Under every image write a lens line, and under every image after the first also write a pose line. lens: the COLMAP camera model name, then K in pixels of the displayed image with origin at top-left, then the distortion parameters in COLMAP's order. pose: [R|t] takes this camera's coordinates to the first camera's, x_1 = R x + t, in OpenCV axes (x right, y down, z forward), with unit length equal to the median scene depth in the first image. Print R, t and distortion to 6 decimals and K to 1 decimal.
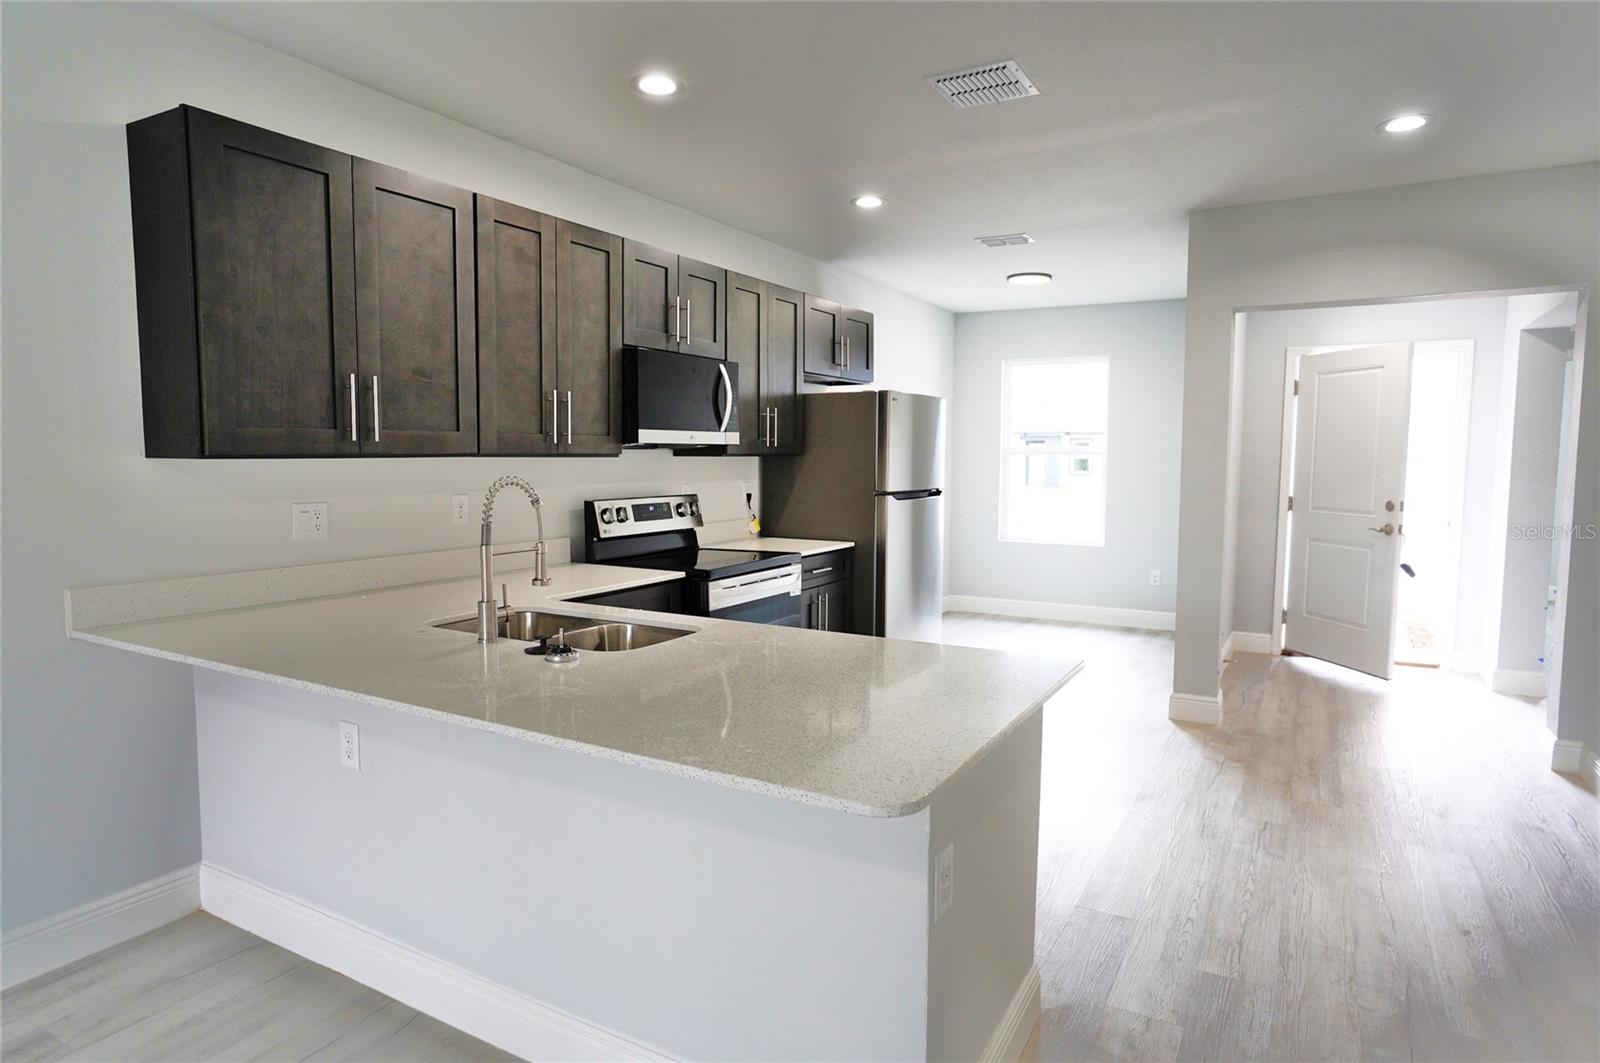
lens RADIAL K [[924.5, 0, 797.8], [0, 924.5, 521.5], [0, 0, 1]] dist [-0.066035, 0.060980]
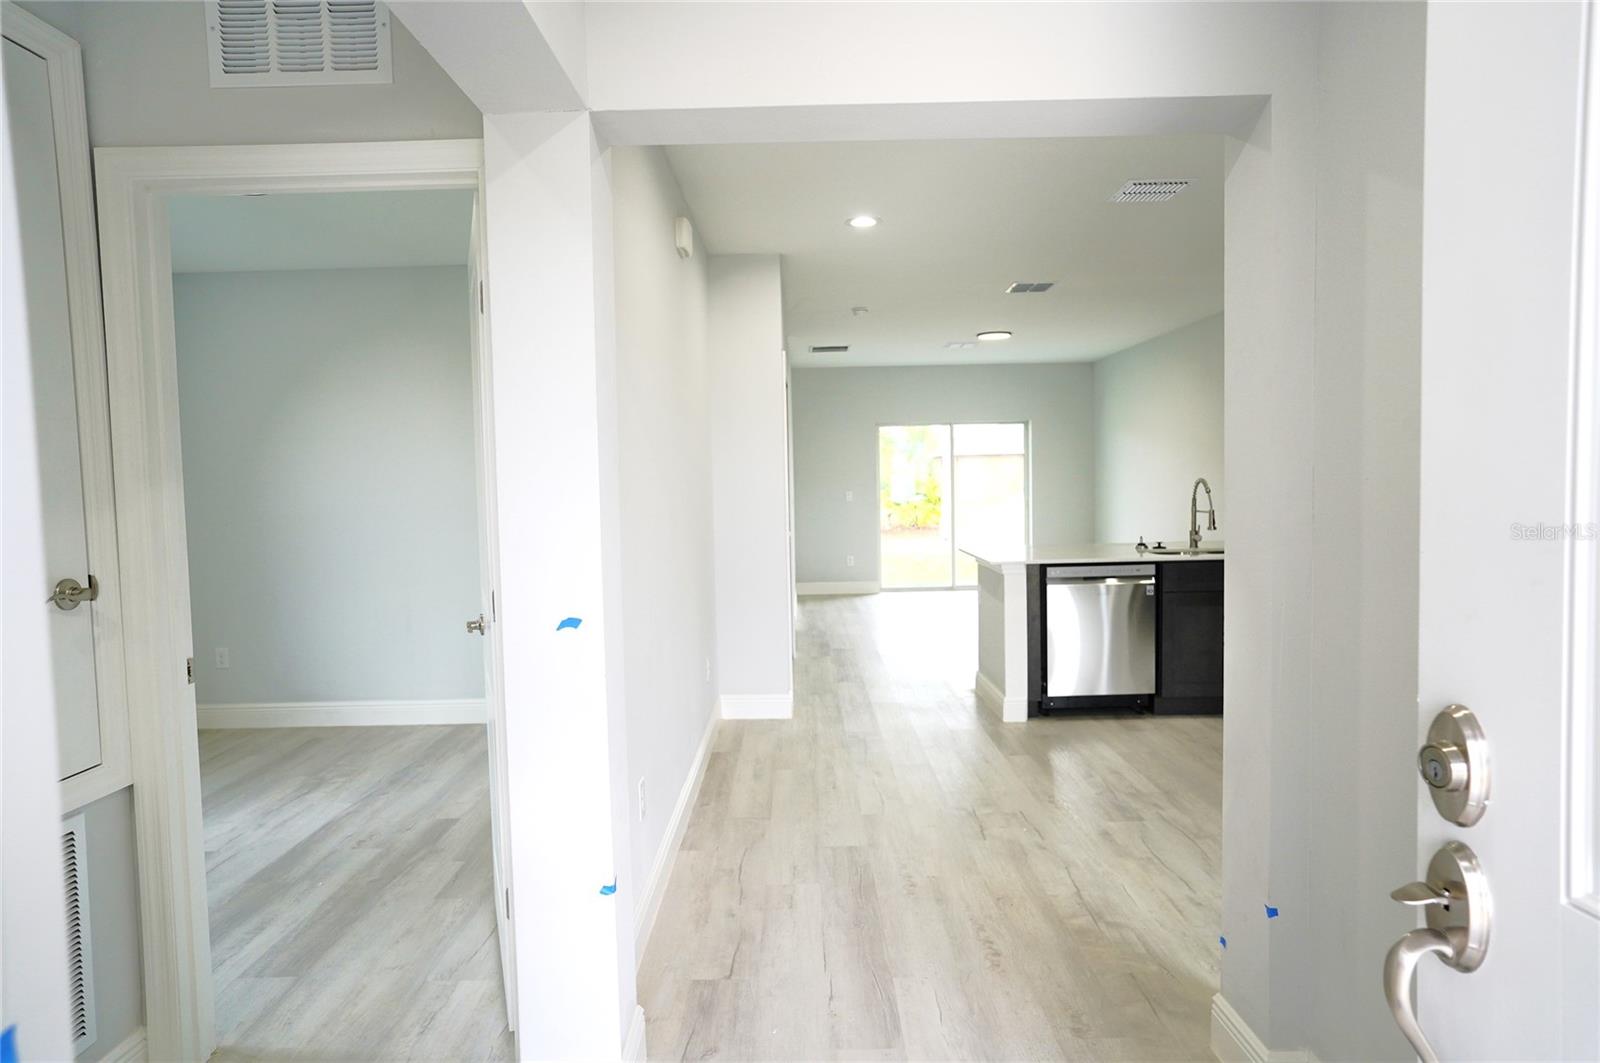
lens RADIAL K [[924.5, 0, 797.8], [0, 924.5, 521.5], [0, 0, 1]] dist [-0.066035, 0.060980]
pose [[-0.868031, 0.036705, -0.495152, 1.091335], [-0.019444, 0.993986, 0.107771, -0.108605], [0.496130, 0.103176, -0.862096, 1.602922]]
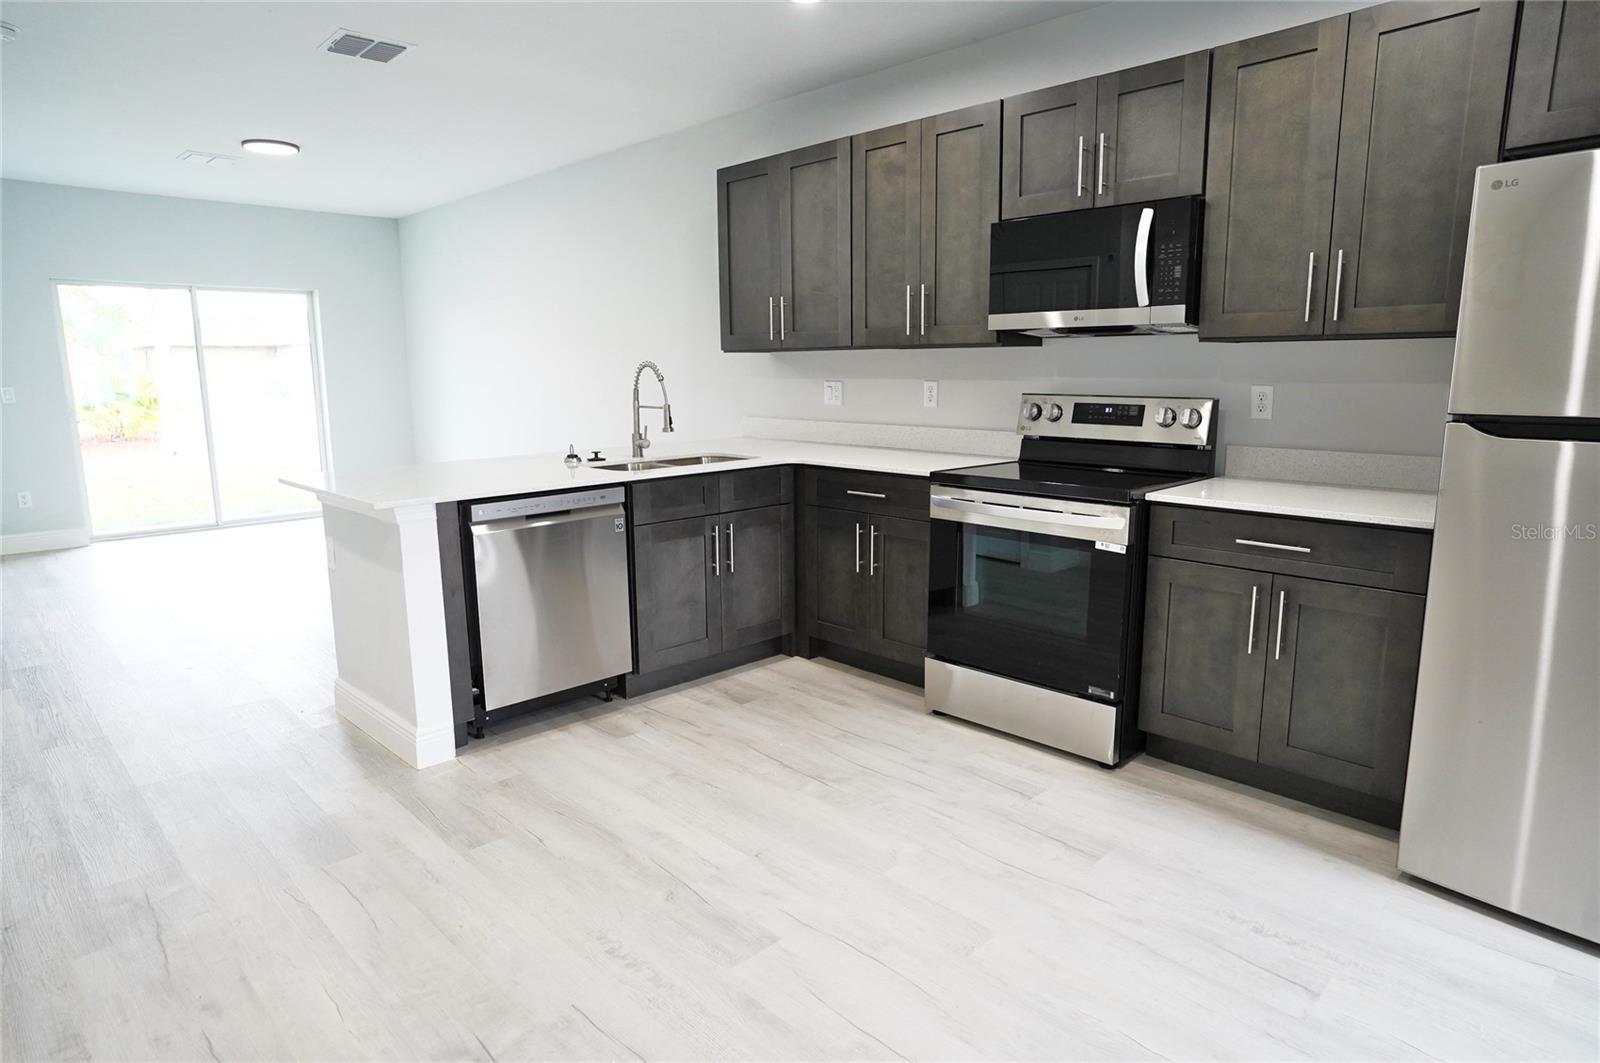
lens RADIAL K [[924.5, 0, 797.8], [0, 924.5, 521.5], [0, 0, 1]] dist [-0.066035, 0.060980]
pose [[-0.273101, 0.158849, -0.948780, 0.801920], [-0.063125, 0.981188, 0.182445, -0.055597], [0.959912, 0.109717, -0.257936, 1.116860]]
